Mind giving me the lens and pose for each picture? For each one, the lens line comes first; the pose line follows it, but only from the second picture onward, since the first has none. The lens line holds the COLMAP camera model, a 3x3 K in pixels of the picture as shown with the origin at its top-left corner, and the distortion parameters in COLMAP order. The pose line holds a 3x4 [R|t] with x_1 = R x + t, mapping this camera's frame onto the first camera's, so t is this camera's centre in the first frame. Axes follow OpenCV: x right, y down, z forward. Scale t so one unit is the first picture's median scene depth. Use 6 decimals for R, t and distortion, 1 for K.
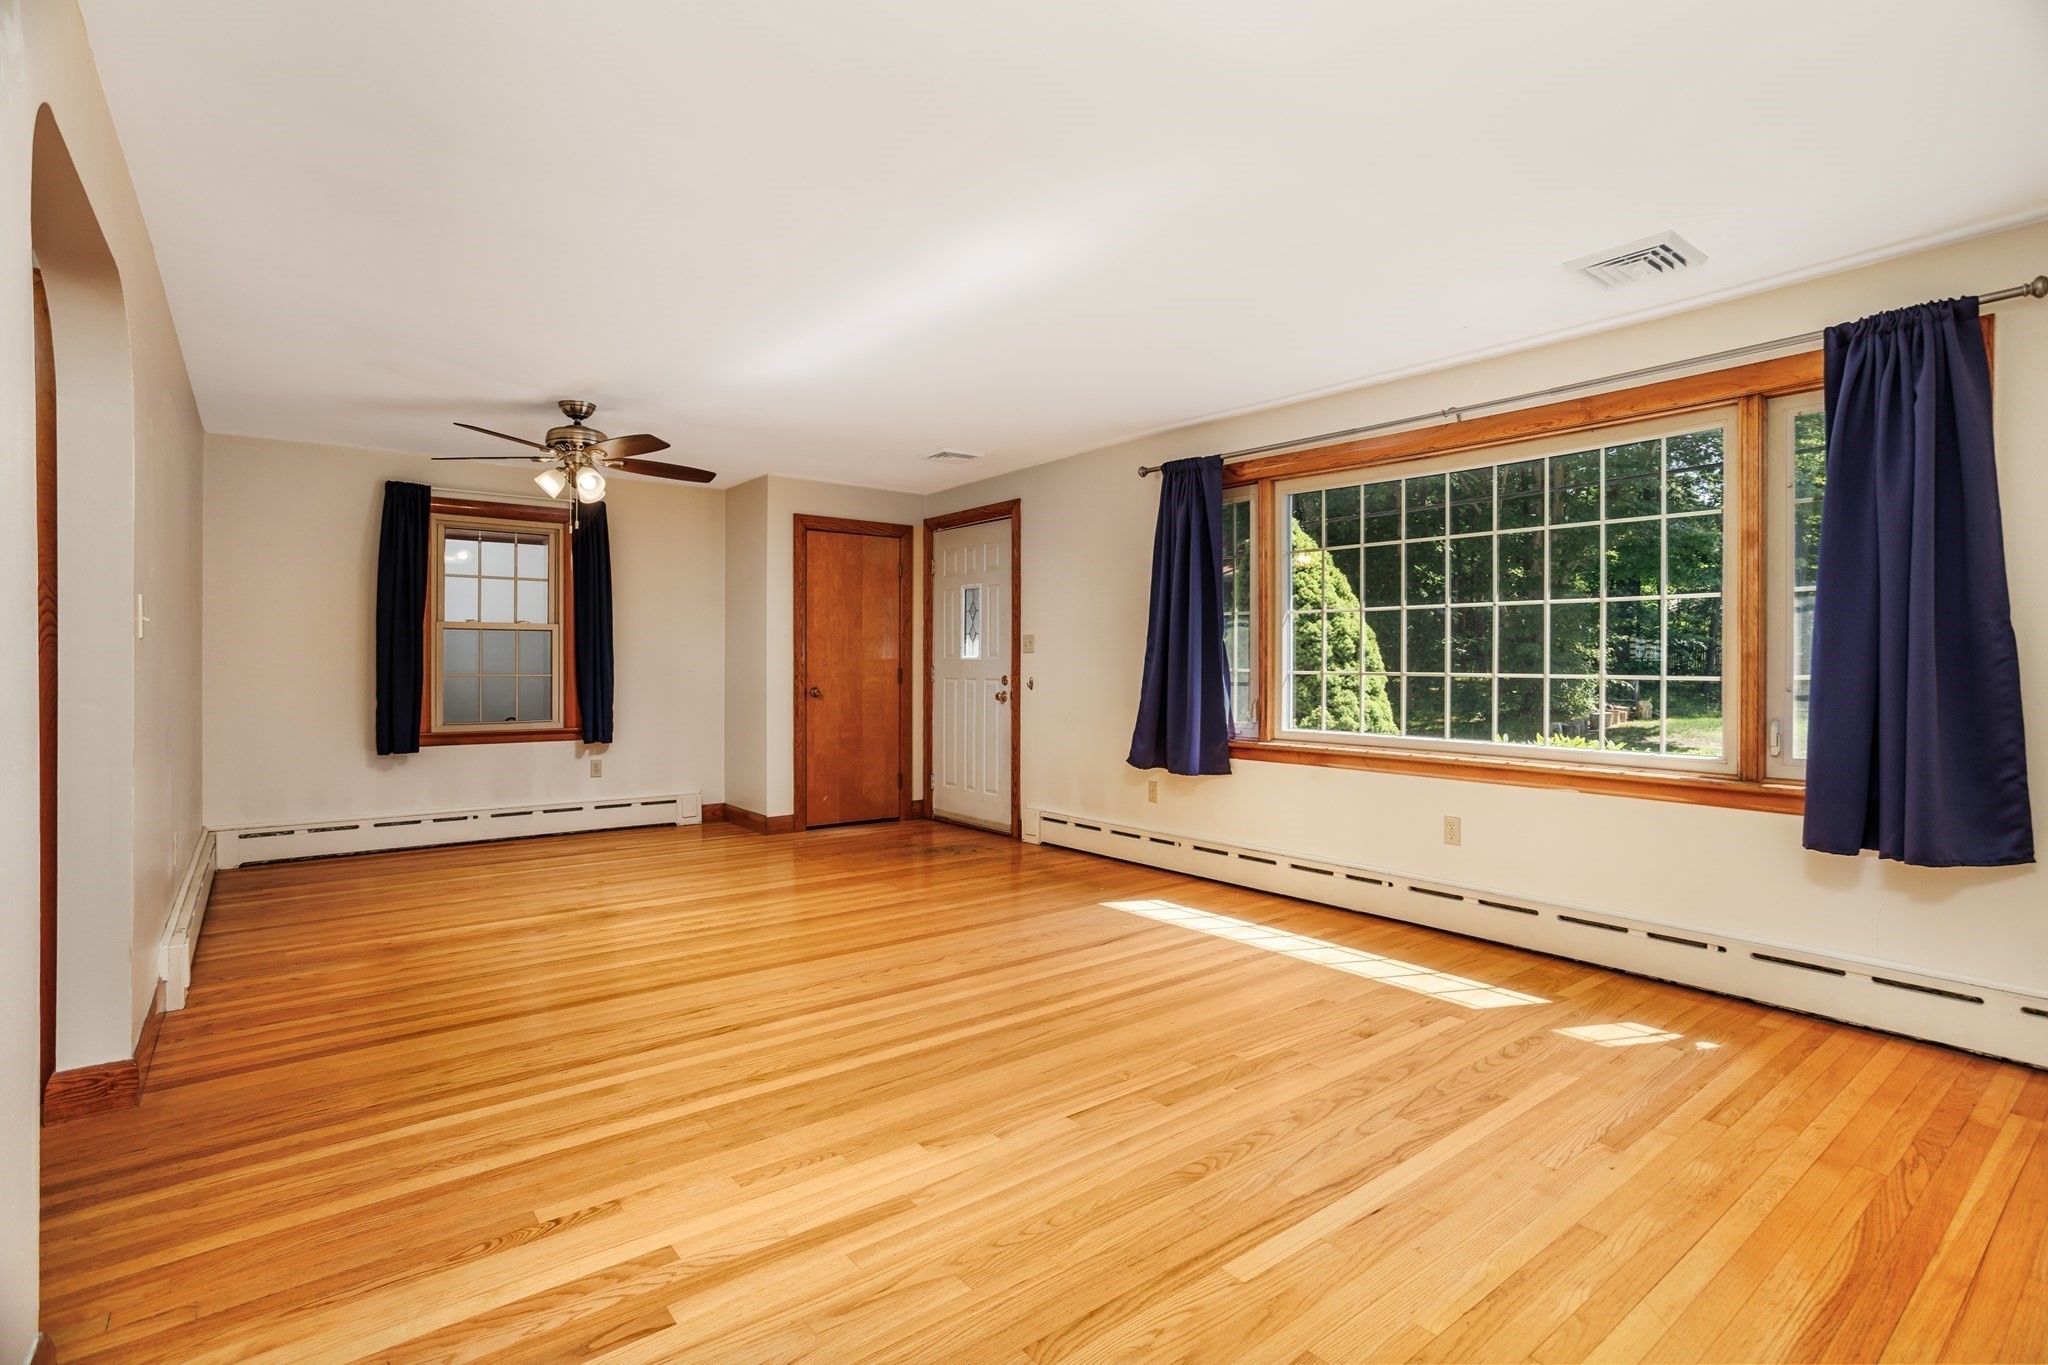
lens RADIAL K [[990.9, 0, 1035.1], [0, 990.9, 675.6], [0, 0, 1]] dist [-0.033447, 0.008550]
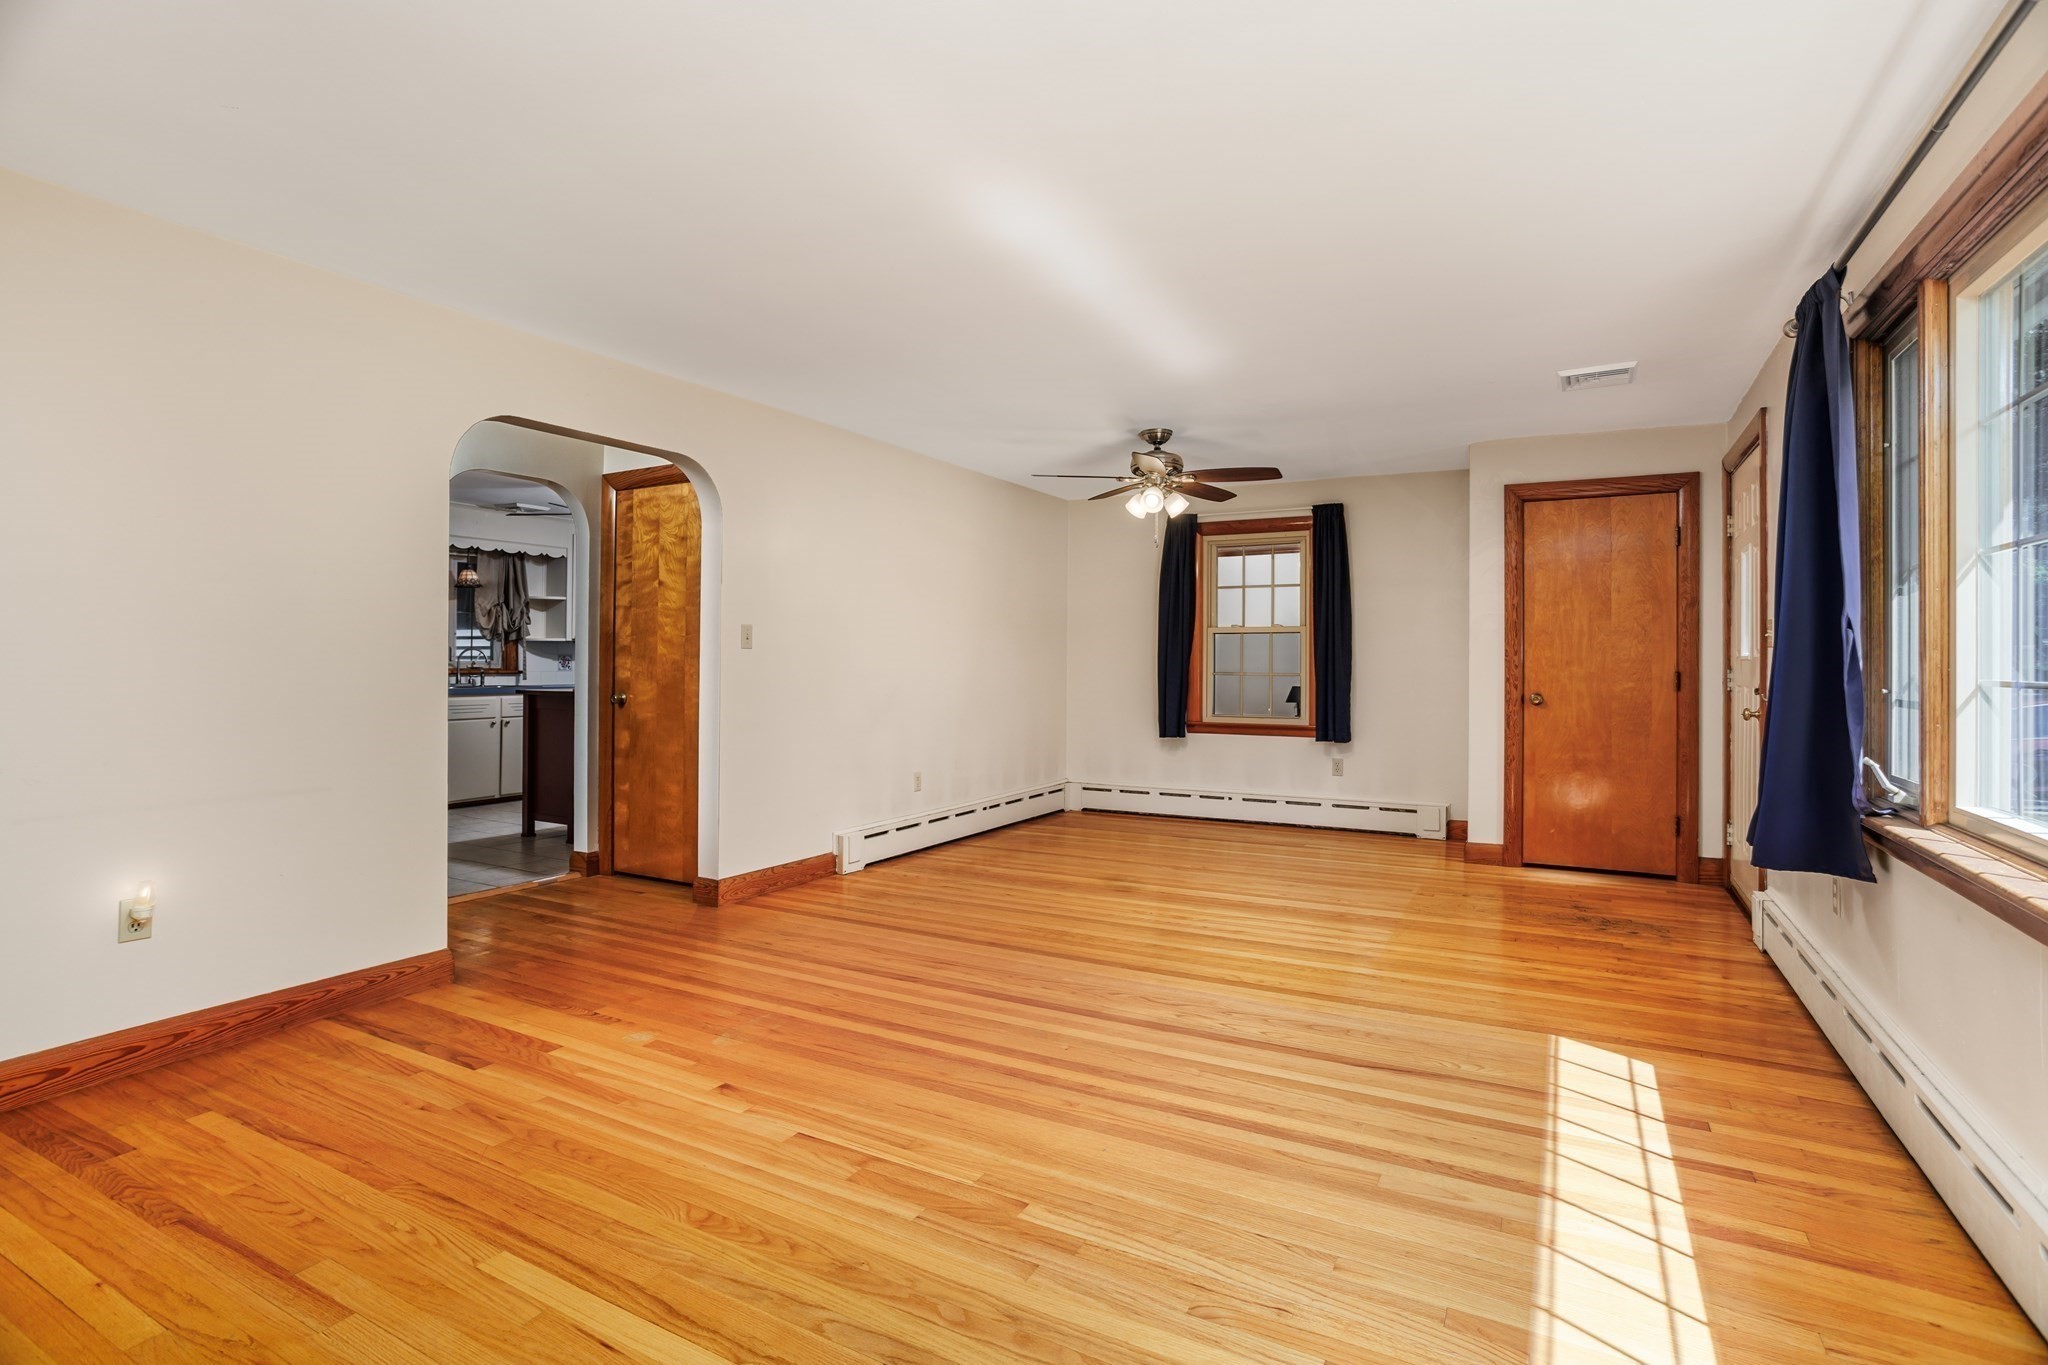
lens RADIAL K [[990.9, 0, 1011.8], [0, 990.9, 664.6], [0, 0, 1]] dist [-0.033447, 0.008550]
pose [[0.373247, 0.001554, -0.927731, 0.617901], [-0.013088, 0.999908, -0.003591, -0.005258], [0.927640, 0.013482, 0.373233, 0.512328]]
